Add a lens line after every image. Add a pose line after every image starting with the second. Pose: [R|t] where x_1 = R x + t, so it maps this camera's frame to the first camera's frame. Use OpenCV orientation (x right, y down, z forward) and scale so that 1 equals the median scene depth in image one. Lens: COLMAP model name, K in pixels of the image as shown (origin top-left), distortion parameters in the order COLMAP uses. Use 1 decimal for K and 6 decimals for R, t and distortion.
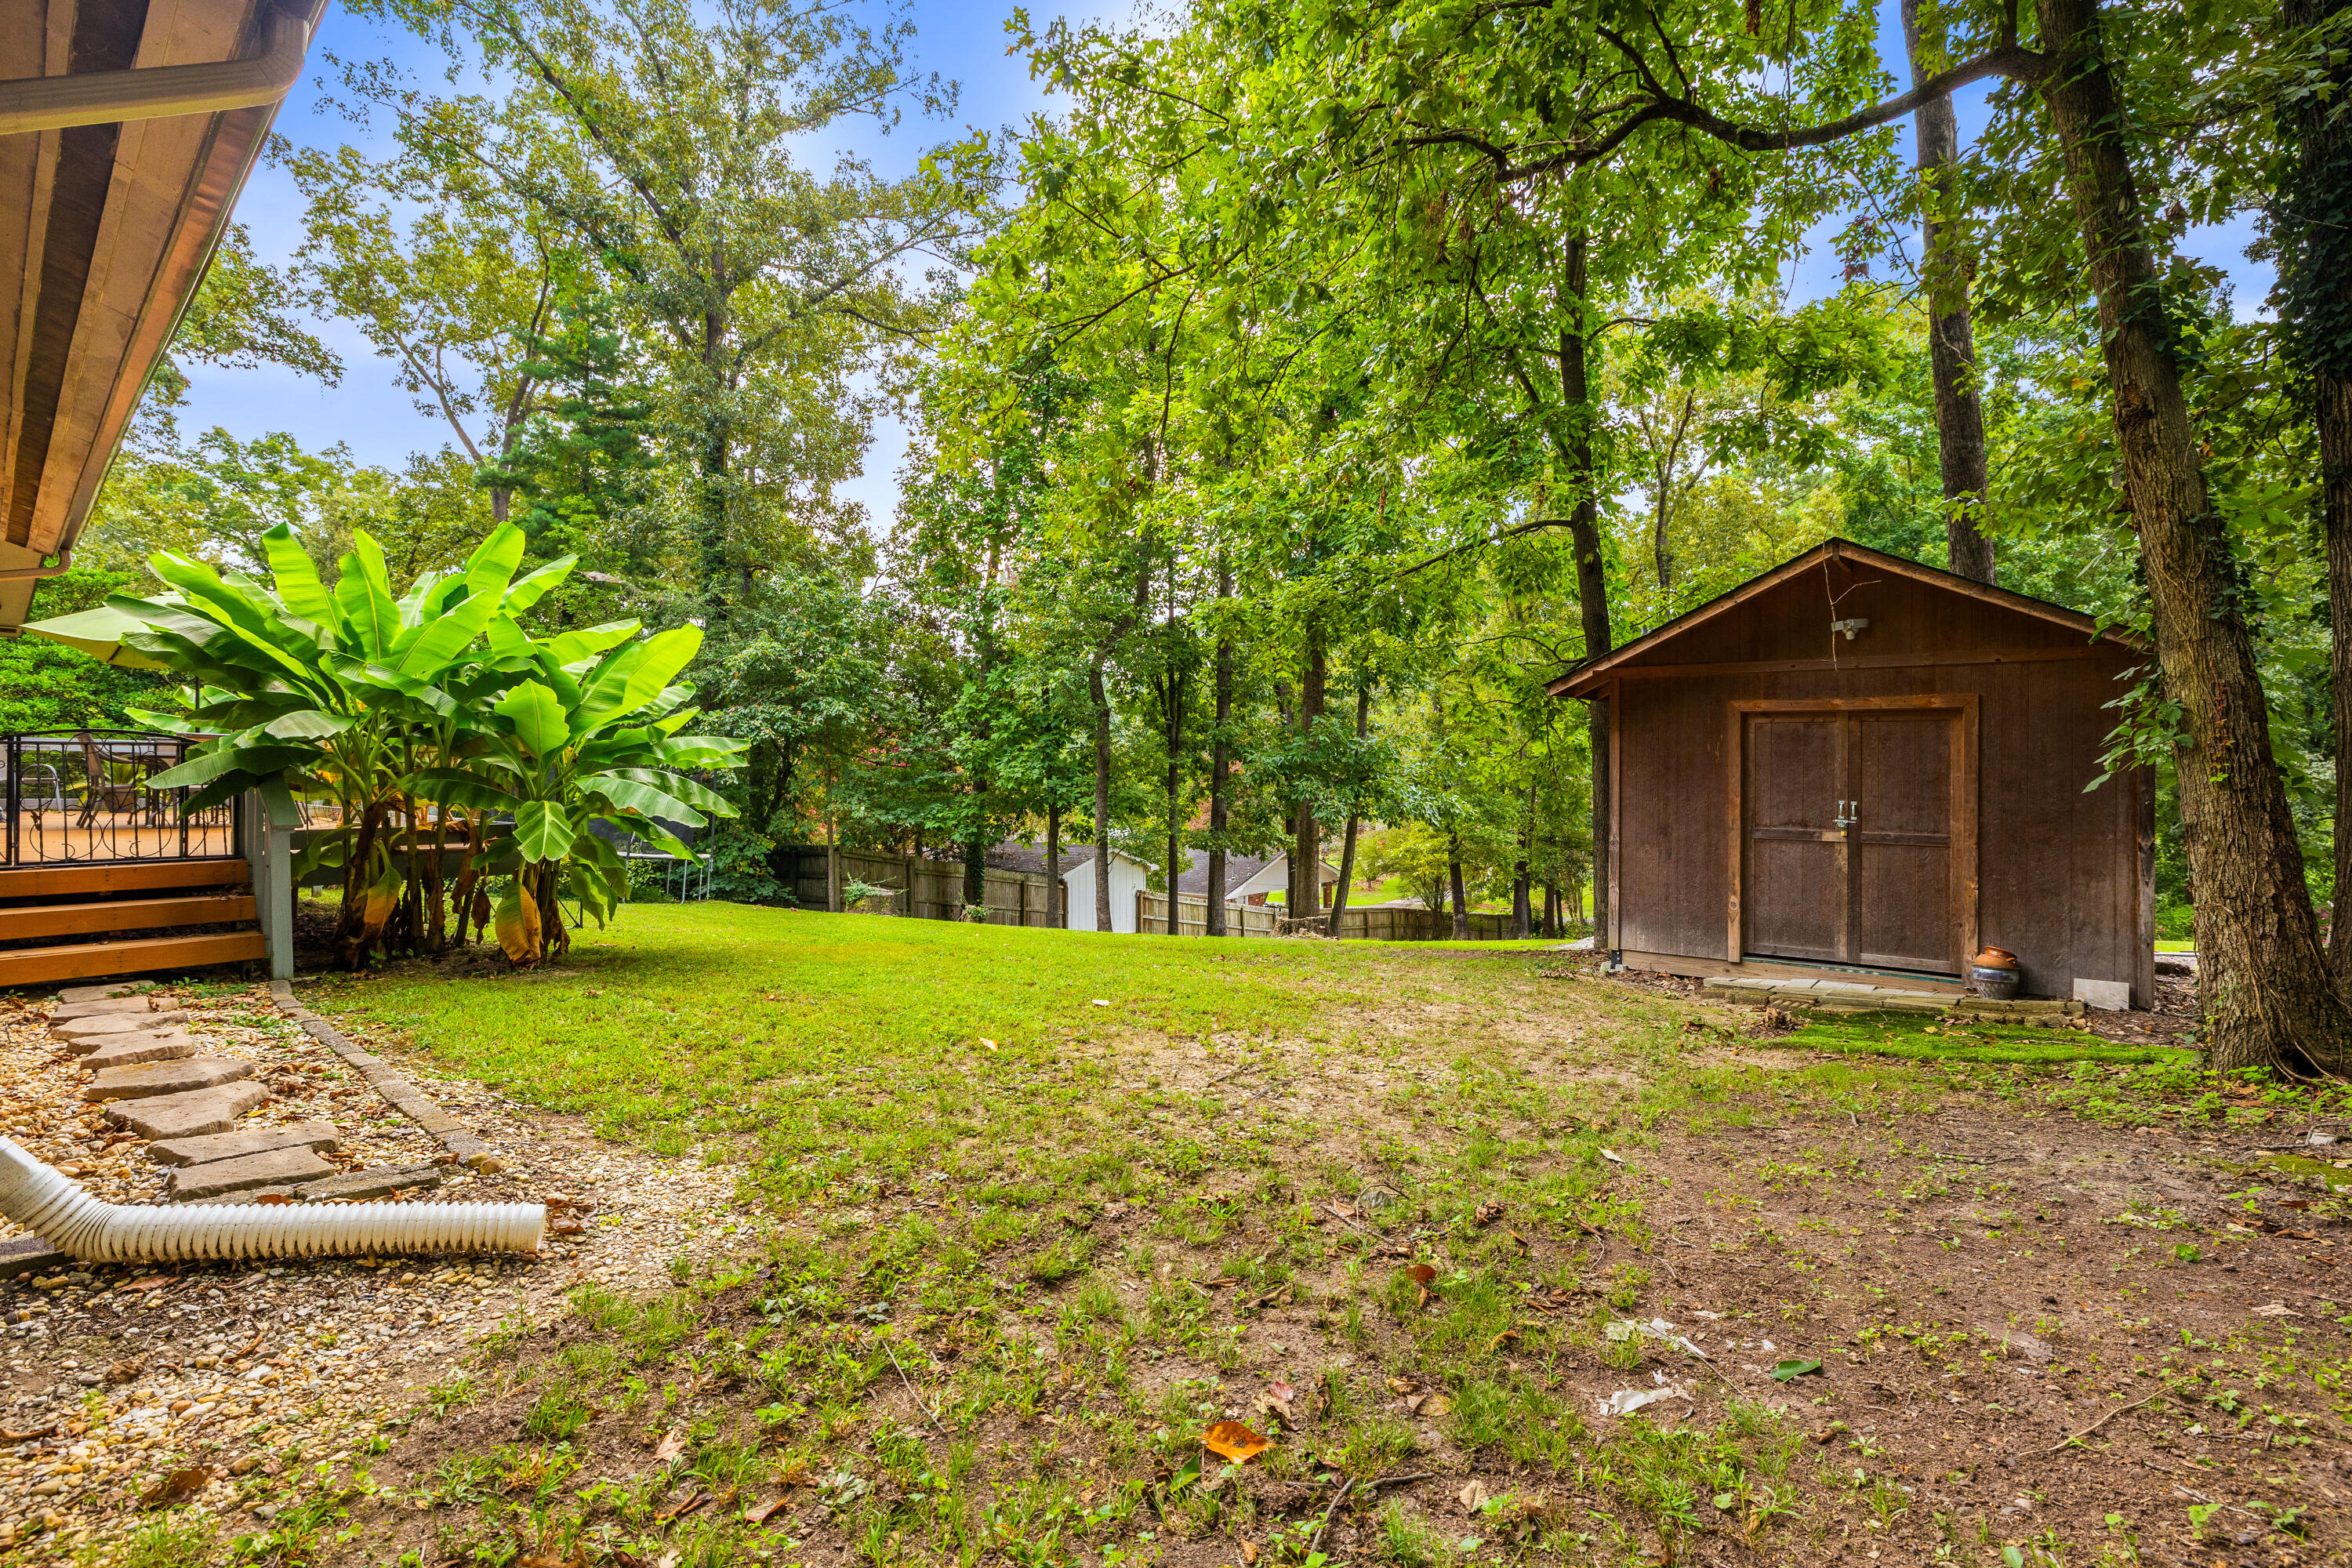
lens RADIAL K [[1110.9, 0, 1176.2], [0, 1110.9, 761.9], [0, 0, 1]] dist [-0.005024, 0.000490]
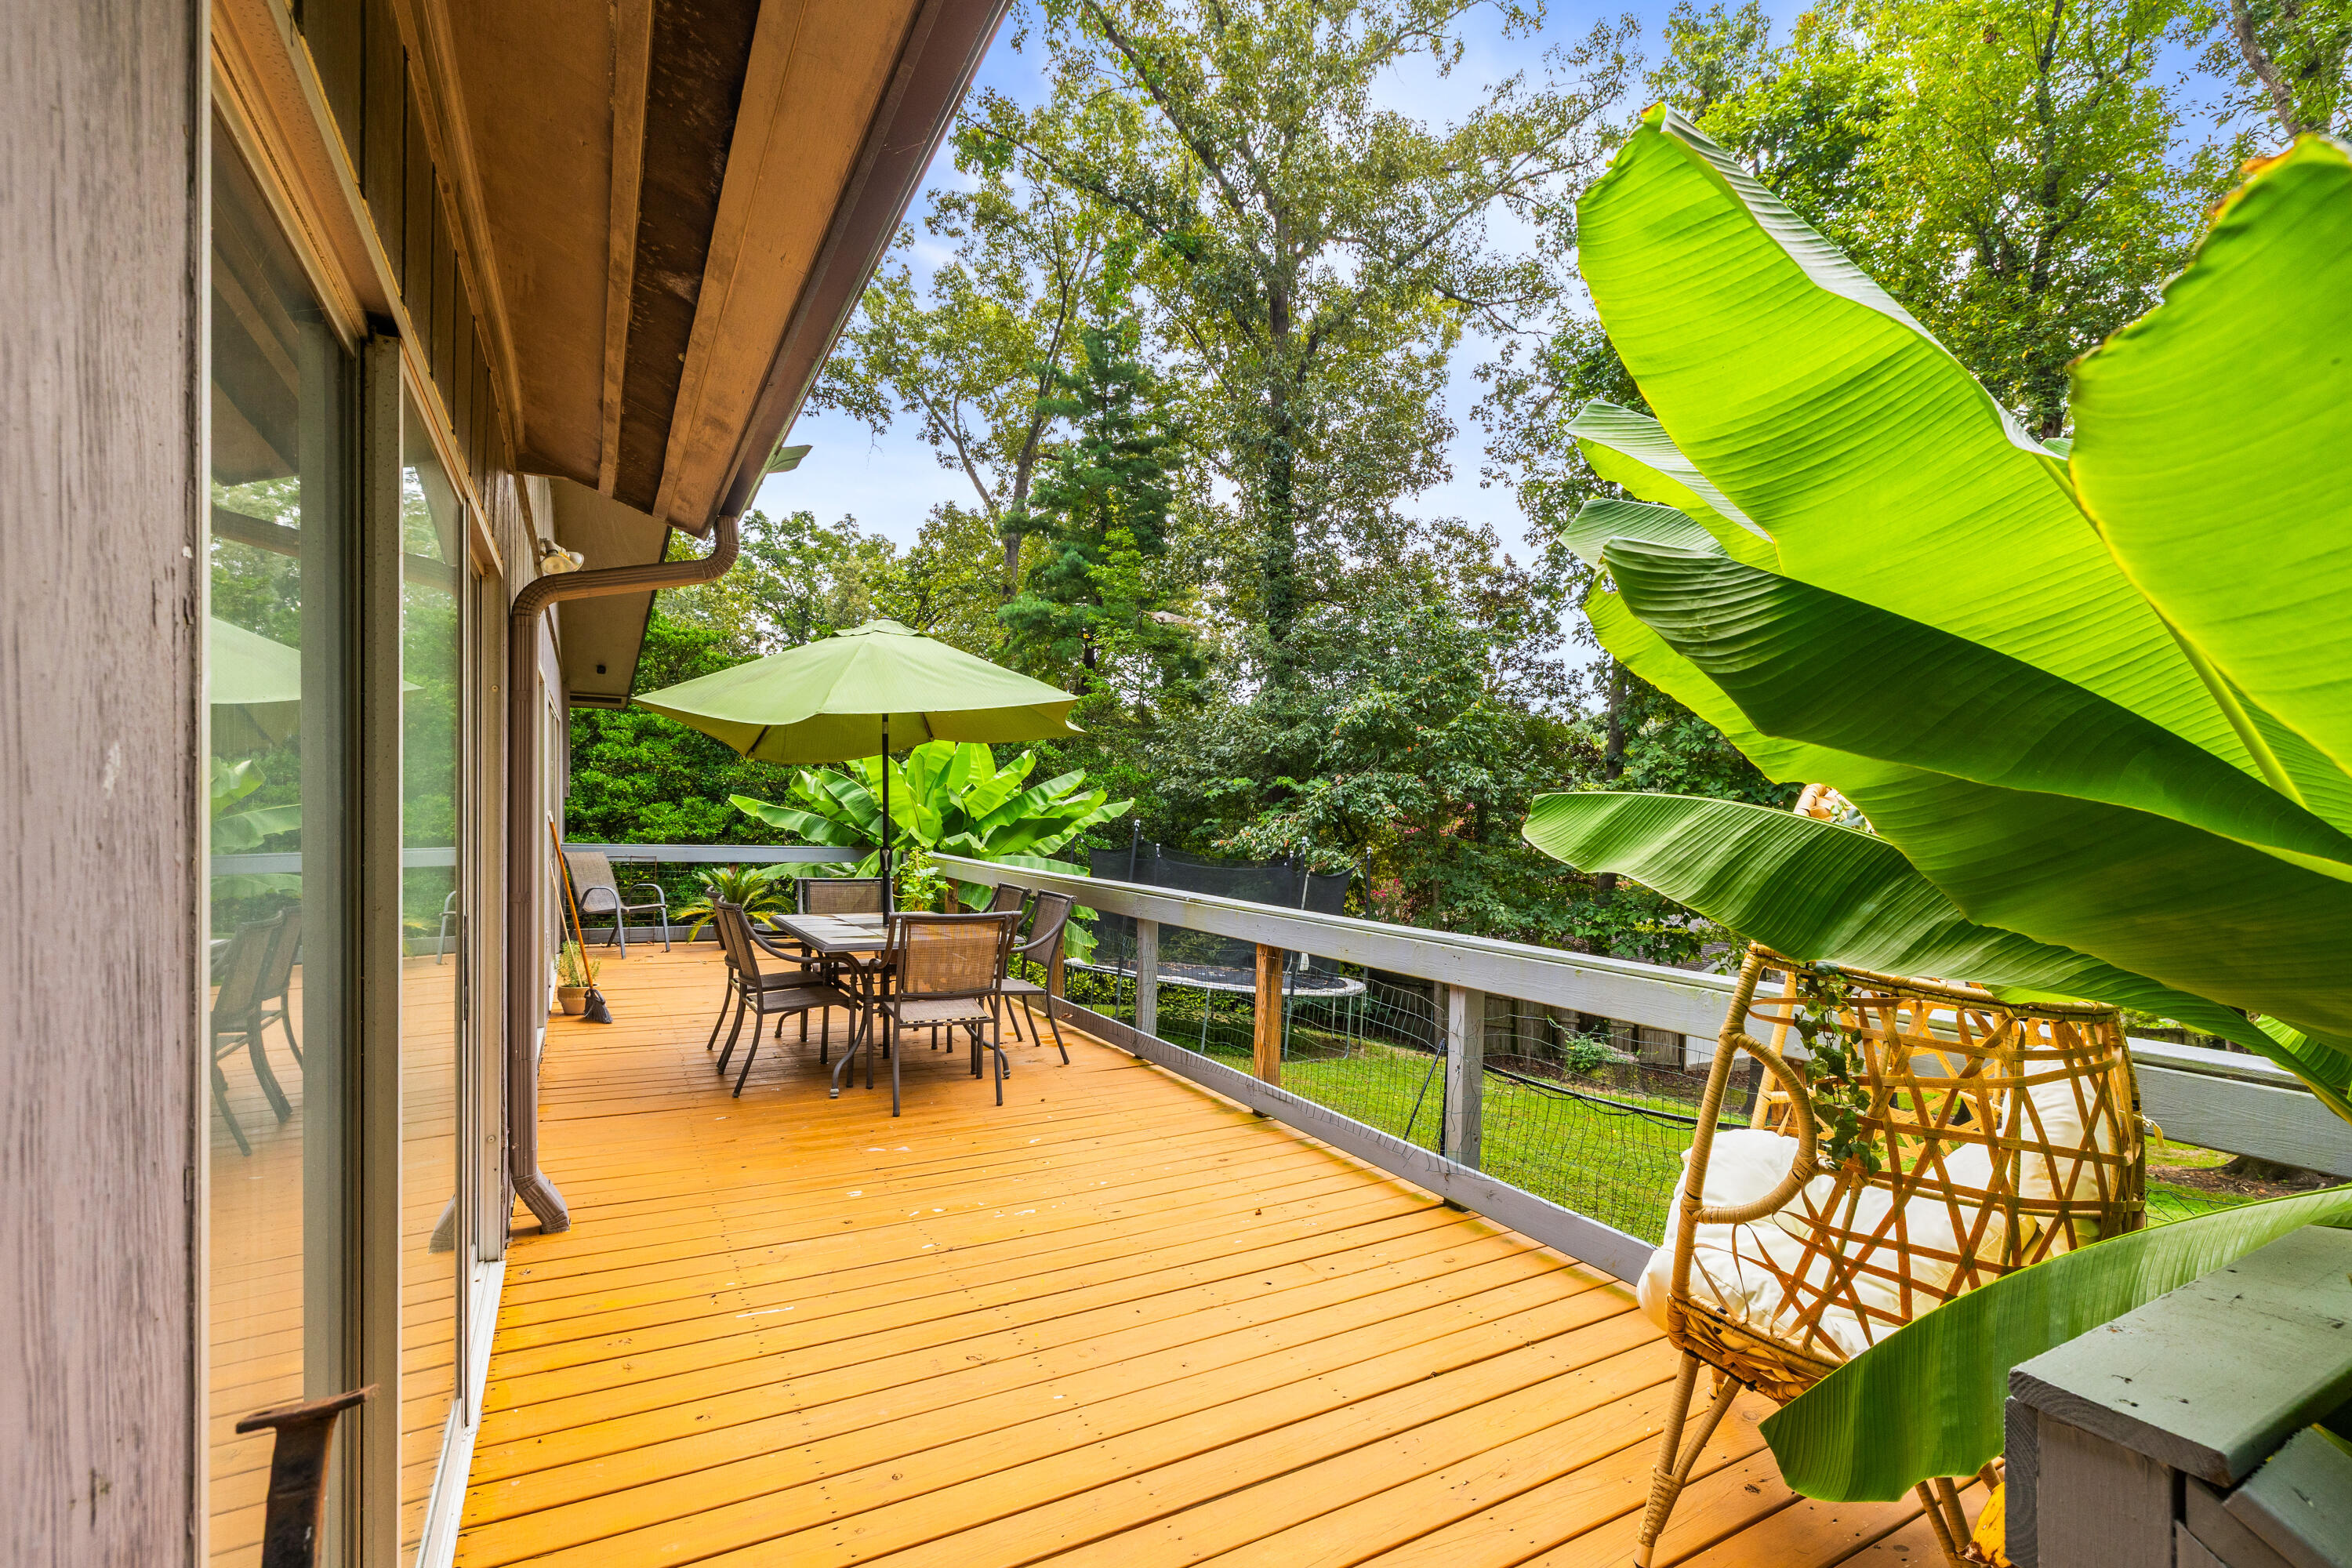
lens RADIAL K [[1034.0, 0, 1178.8], [0, 1034.0, 802.7], [0, 0, 1]] dist [0.004816, 0.000203]
pose [[0.952173, 0.010976, -0.305363, -0.194083], [-0.008711, 0.999924, 0.008778, -0.024336], [0.305436, -0.005698, 0.952196, 0.182735]]
